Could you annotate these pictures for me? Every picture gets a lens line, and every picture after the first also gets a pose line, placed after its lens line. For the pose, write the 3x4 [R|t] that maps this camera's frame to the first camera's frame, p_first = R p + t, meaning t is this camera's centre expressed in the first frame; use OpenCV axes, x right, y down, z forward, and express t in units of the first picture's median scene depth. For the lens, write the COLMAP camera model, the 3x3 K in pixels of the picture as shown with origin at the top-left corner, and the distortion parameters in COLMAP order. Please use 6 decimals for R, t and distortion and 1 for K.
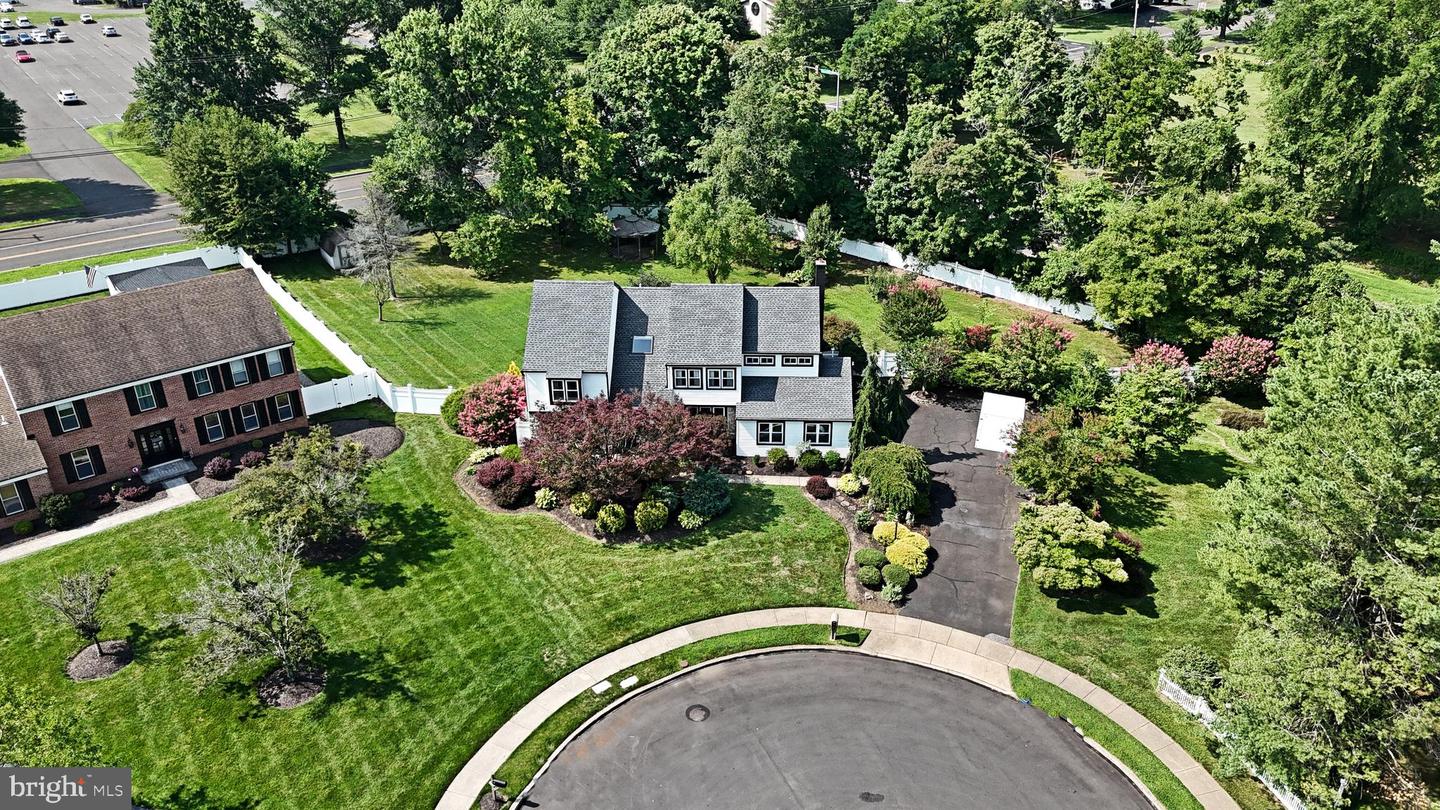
lens RADIAL K [[1062.4, 0, 716.9], [0, 1062.4, 401.2], [0, 0, 1]] dist [0.079314, -0.084526]
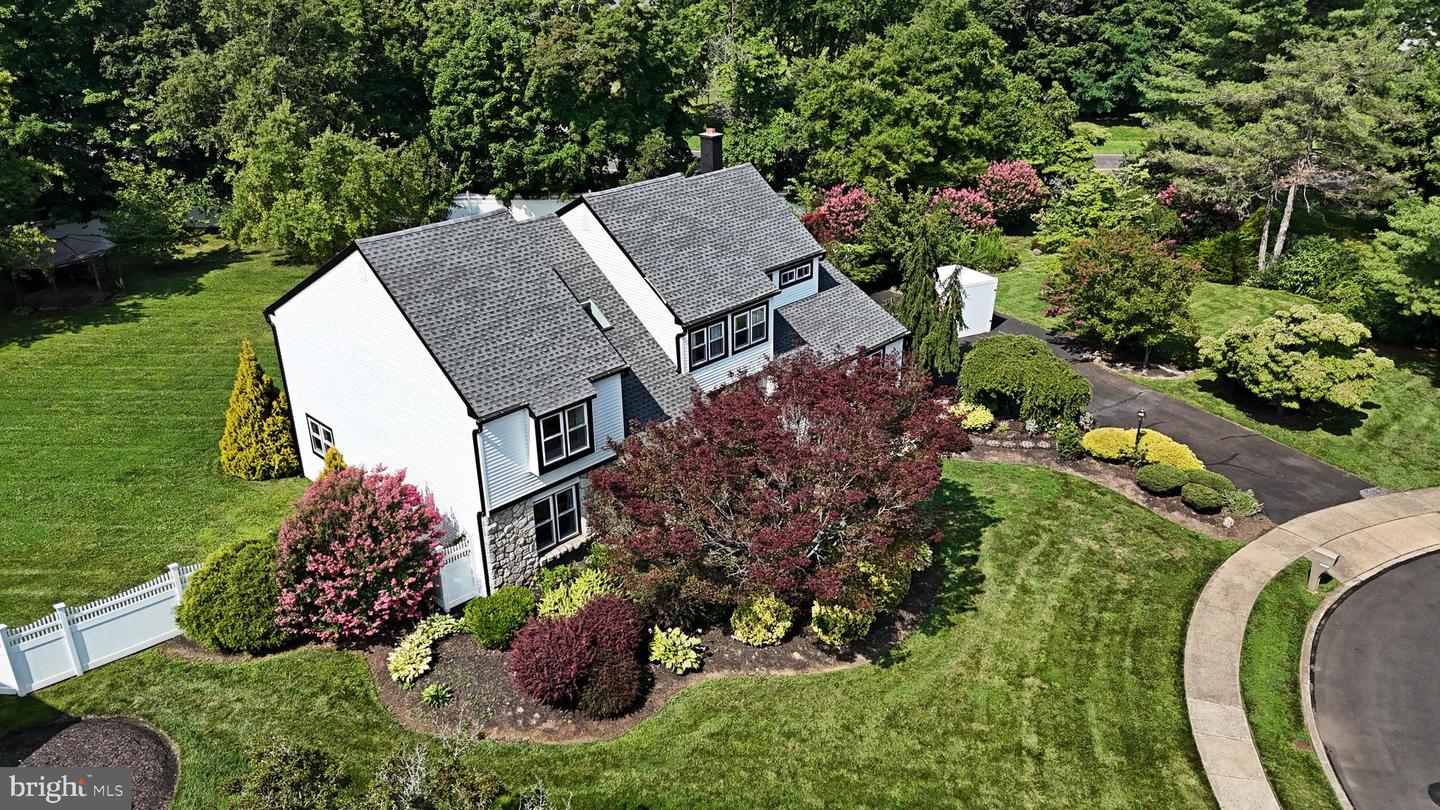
lens RADIAL K [[1058.6, 0, 714.1], [0, 1058.6, 401.7], [0, 0, 1]] dist [0.074494, -0.056596]
pose [[0.665408, -0.309928, 0.679100, -0.390523], [0.340212, 0.935672, 0.093670, -0.041886], [-0.664446, 0.168709, 0.728044, 0.585621]]
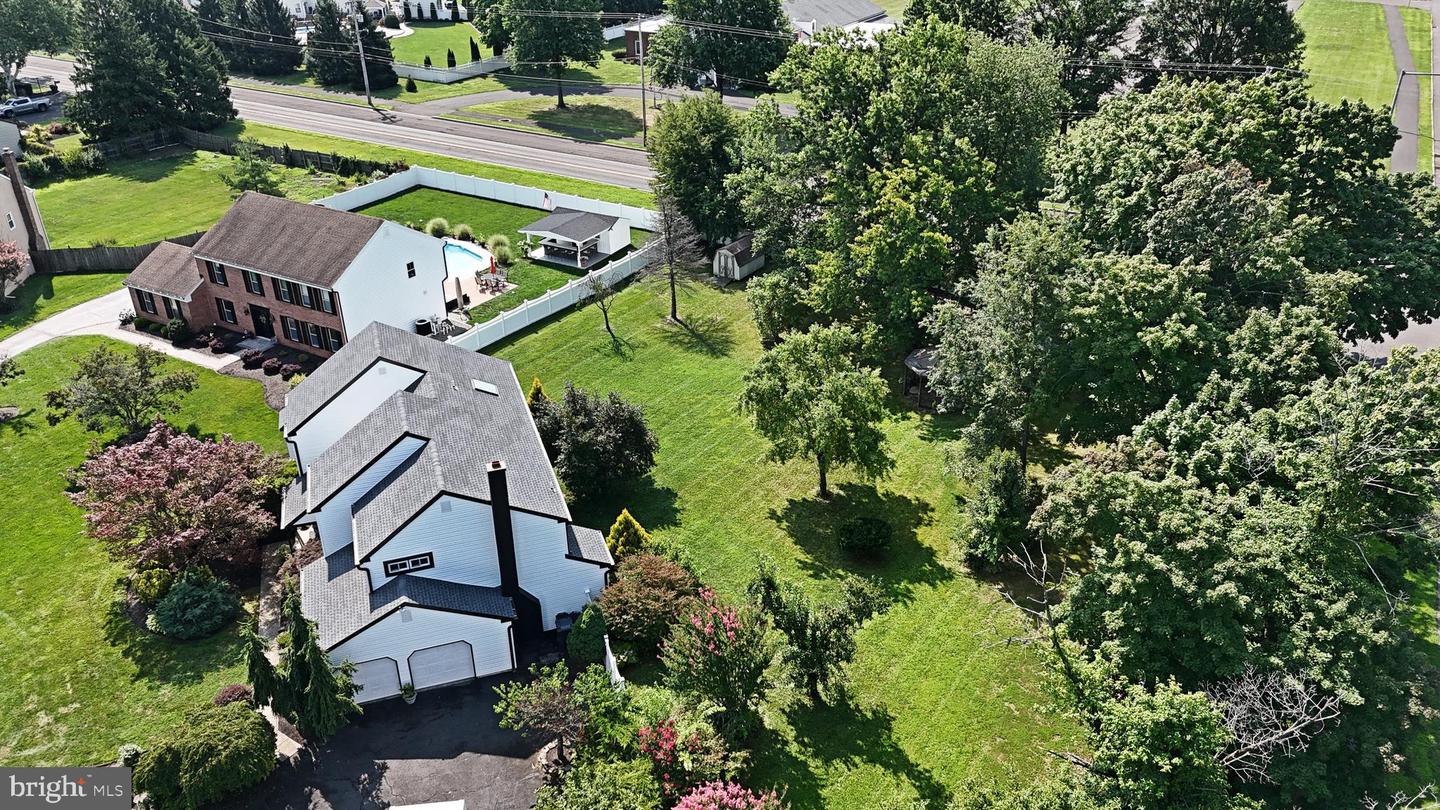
lens RADIAL K [[1062.4, 0, 716.9], [0, 1062.4, 401.2], [0, 0, 1]] dist [0.079314, -0.084526]
pose [[0.364549, 0.437890, -0.821801, 0.699262], [-0.409413, 0.868028, 0.280907, -0.423238], [0.836352, 0.234052, 0.495717, 0.804044]]
